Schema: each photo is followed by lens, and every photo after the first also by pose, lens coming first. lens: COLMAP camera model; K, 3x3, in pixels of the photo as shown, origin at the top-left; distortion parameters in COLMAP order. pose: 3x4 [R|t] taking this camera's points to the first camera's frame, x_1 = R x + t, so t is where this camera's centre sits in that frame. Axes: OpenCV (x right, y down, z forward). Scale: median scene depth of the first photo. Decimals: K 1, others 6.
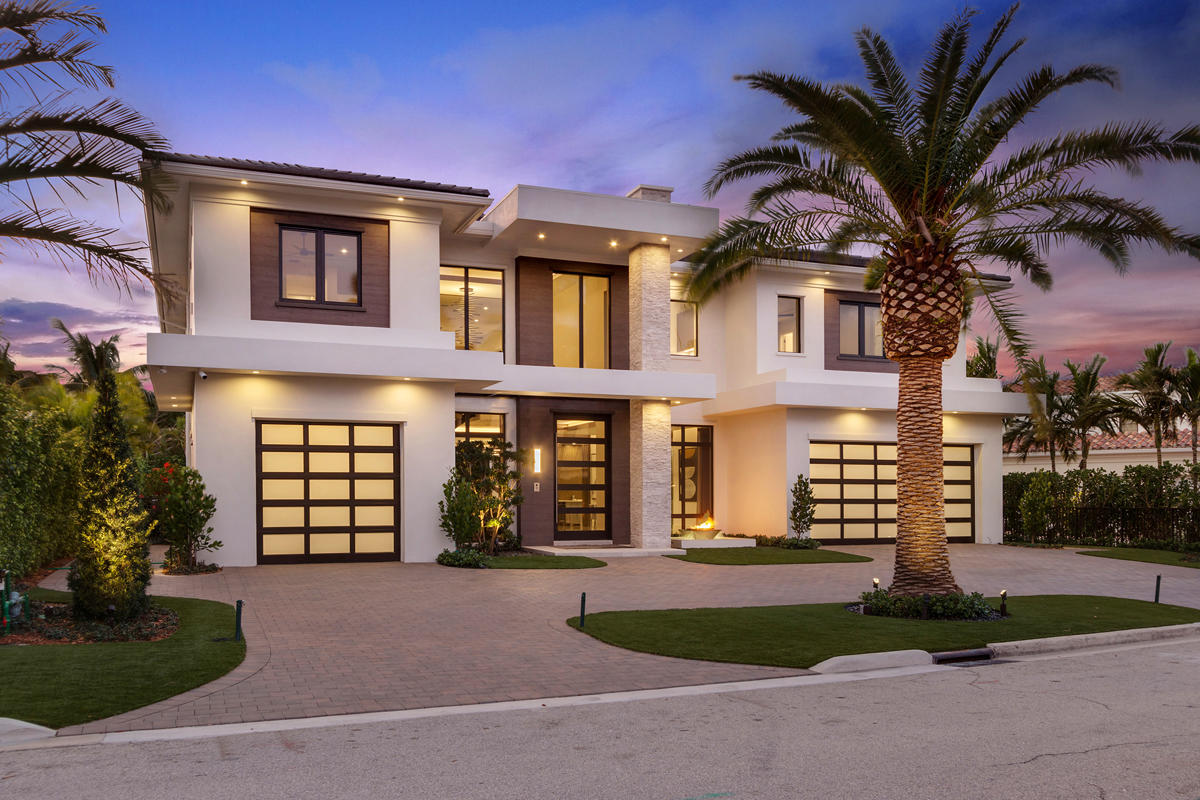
lens RADIAL K [[1045.4, 0, 603.0], [0, 1045.4, 410.0], [0, 0, 1]] dist [0.008106, -0.010531]
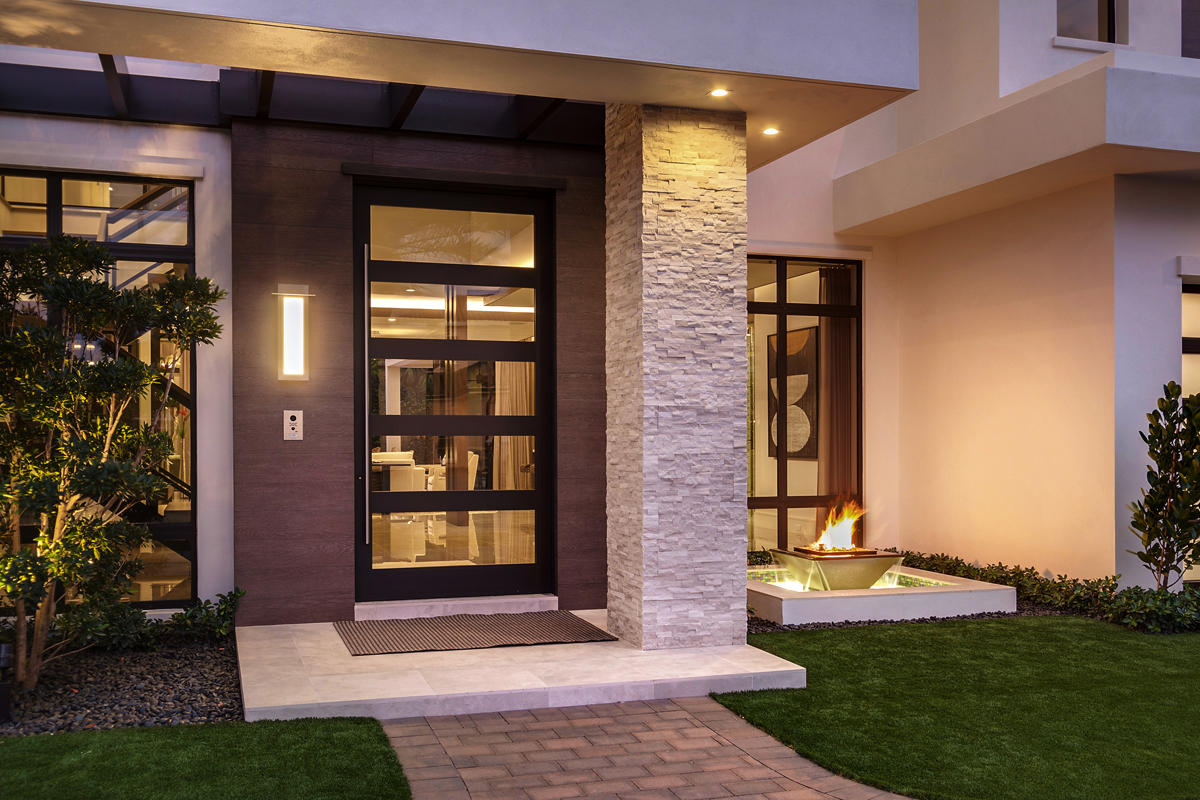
lens RADIAL K [[1188.8, 0, 601.4], [0, 1188.8, 410.1], [0, 0, 1]] dist [0.028867, 0.000000]
pose [[0.998197, -0.000297, -0.060023, 0.046886], [0.004105, 0.997984, 0.063330, 0.051060], [0.059883, -0.063462, 0.996186, 0.703745]]
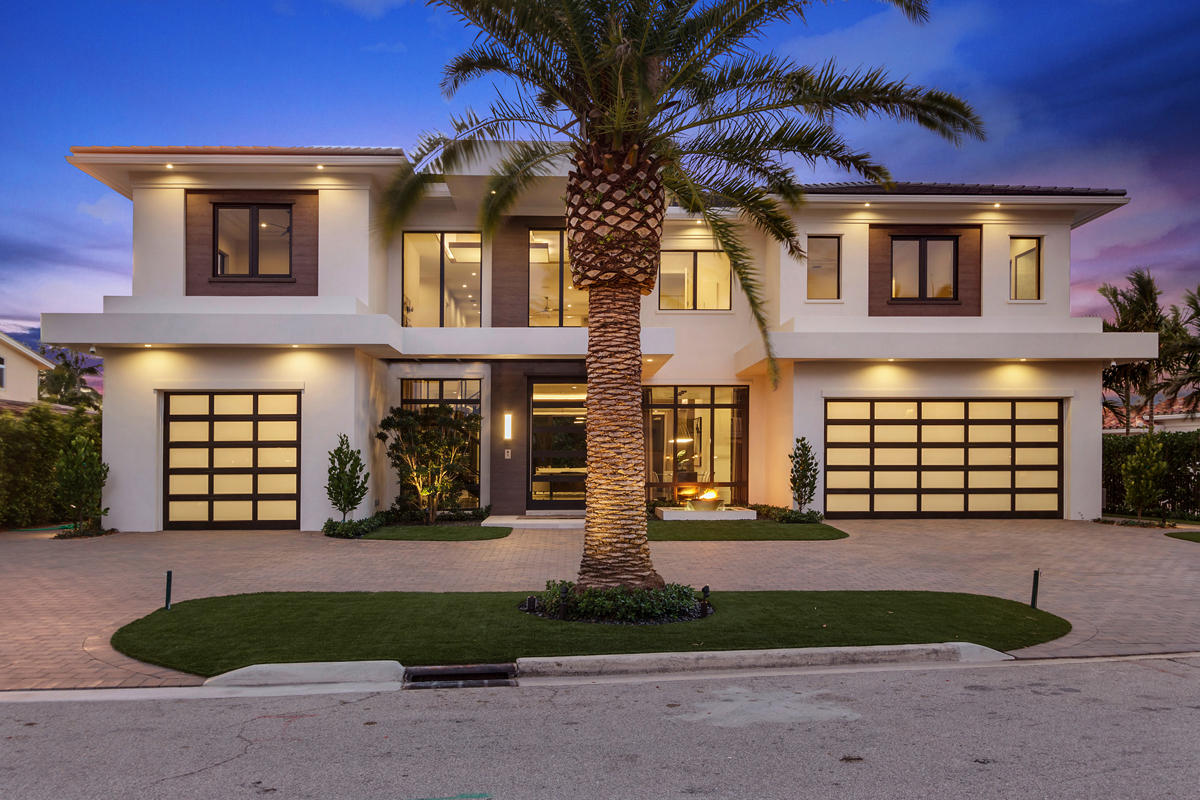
lens RADIAL K [[992.1, 0, 602.5], [0, 992.1, 388.7], [0, 0, 1]] dist [0.011387, -0.000163]
pose [[0.938263, -0.029272, -0.344682, 0.352254], [0.031740, 0.999495, 0.001516, 0.015878], [0.344464, -0.012363, 0.938718, 0.182947]]
